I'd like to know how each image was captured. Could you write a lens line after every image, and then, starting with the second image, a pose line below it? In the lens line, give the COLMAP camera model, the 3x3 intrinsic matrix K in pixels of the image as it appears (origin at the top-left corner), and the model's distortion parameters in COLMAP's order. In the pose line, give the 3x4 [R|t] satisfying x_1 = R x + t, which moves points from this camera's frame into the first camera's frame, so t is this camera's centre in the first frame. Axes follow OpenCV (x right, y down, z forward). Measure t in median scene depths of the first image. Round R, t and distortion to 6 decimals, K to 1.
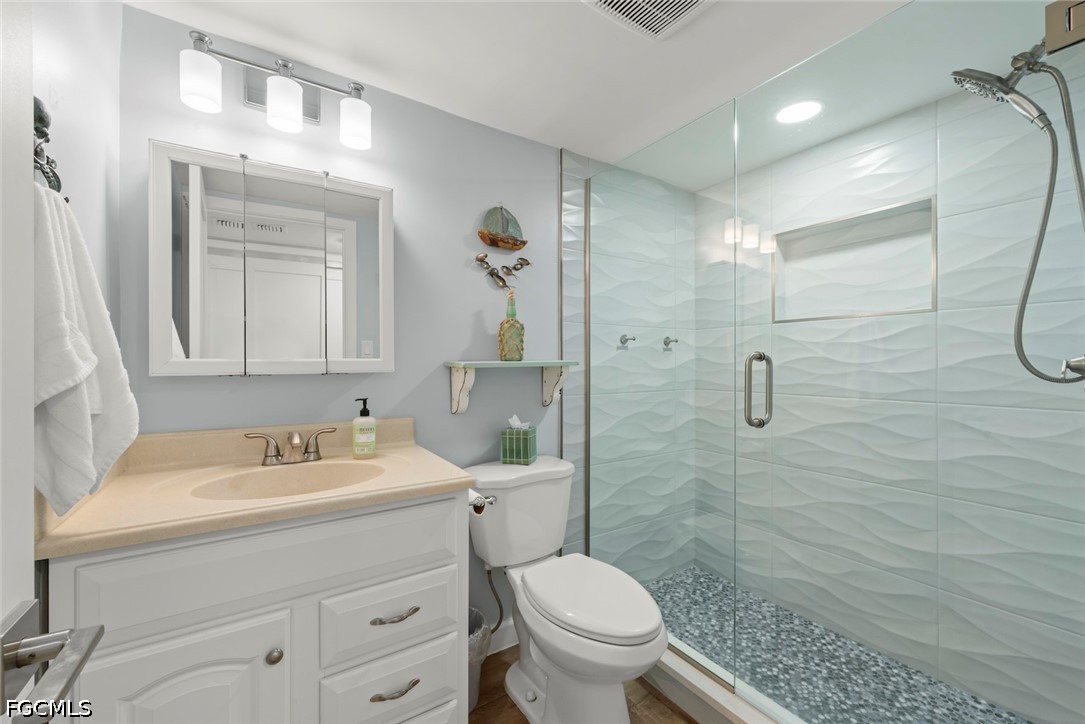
lens RADIAL K [[447.3, 0, 542.5], [0, 447.3, 362.0], [0, 0, 1]] dist [0.000836, -0.000070]
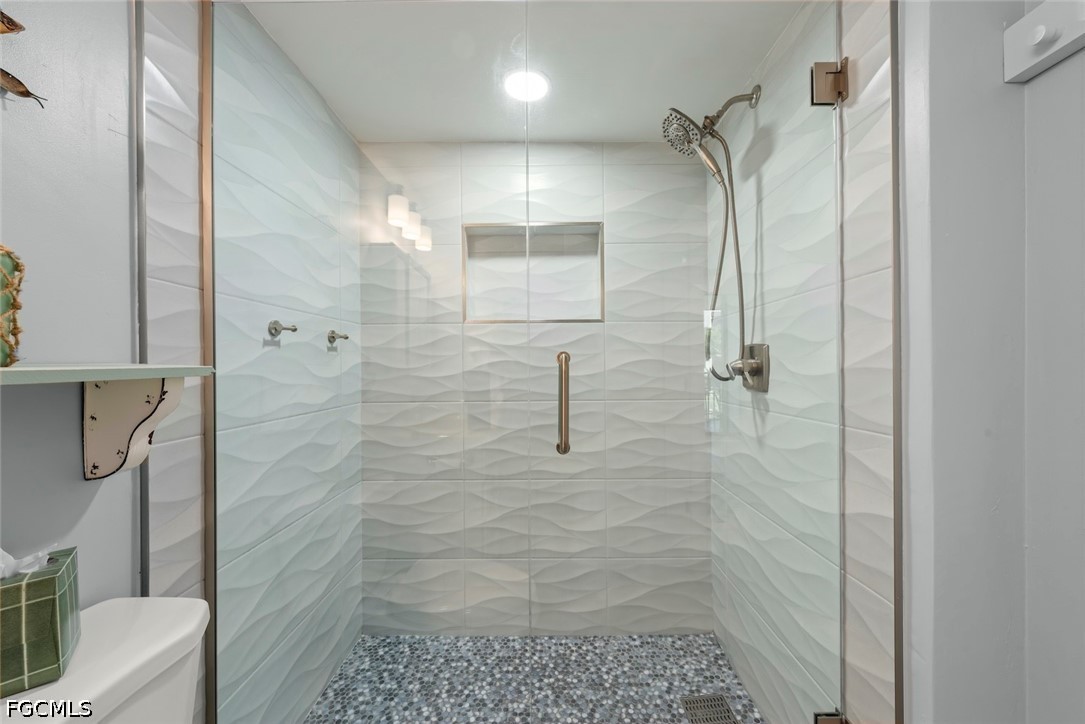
lens RADIAL K [[401.8, 0, 545.6], [0, 401.8, 367.1], [0, 0, 1]] dist [-0.000047, -0.000189]
pose [[0.552861, -0.005831, 0.833253, -0.065451], [0.005001, 0.999981, 0.003680, -0.000535], [-0.833259, 0.002133, 0.552879, 0.444238]]
